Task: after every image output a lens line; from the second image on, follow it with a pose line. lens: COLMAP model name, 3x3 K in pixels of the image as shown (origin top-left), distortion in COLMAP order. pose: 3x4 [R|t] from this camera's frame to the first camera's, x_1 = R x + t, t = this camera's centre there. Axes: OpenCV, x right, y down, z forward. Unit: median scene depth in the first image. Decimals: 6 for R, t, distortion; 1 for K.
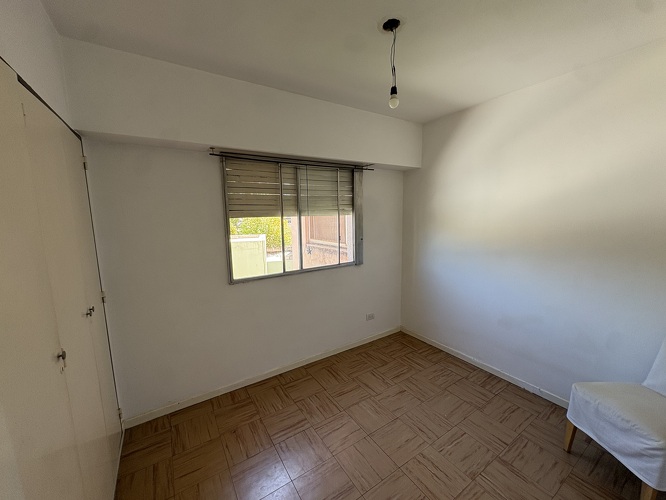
lens RADIAL K [[265.1, 0, 333.0], [0, 265.1, 250.0], [0, 0, 1]] dist [-0.001945, -0.000488]
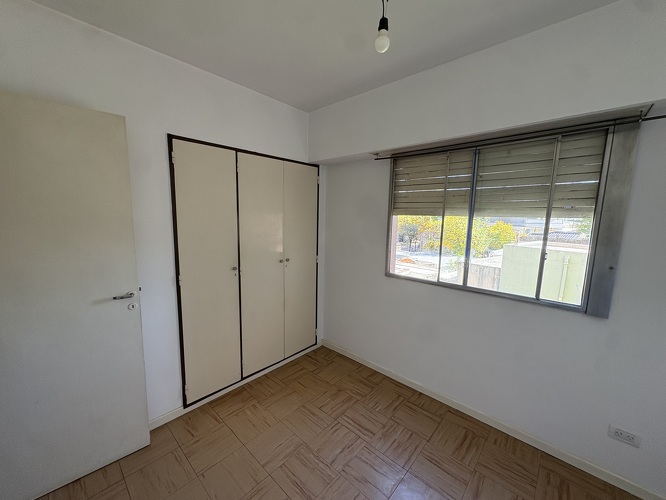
lens RADIAL K [[265.1, 0, 333.0], [0, 265.1, 250.0], [0, 0, 1]] dist [-0.001945, -0.000488]
pose [[0.254584, 0.151135, -0.955168, 0.542386], [-0.154289, 0.981408, 0.114164, -0.061638], [0.954663, 0.118307, 0.273169, 0.452580]]
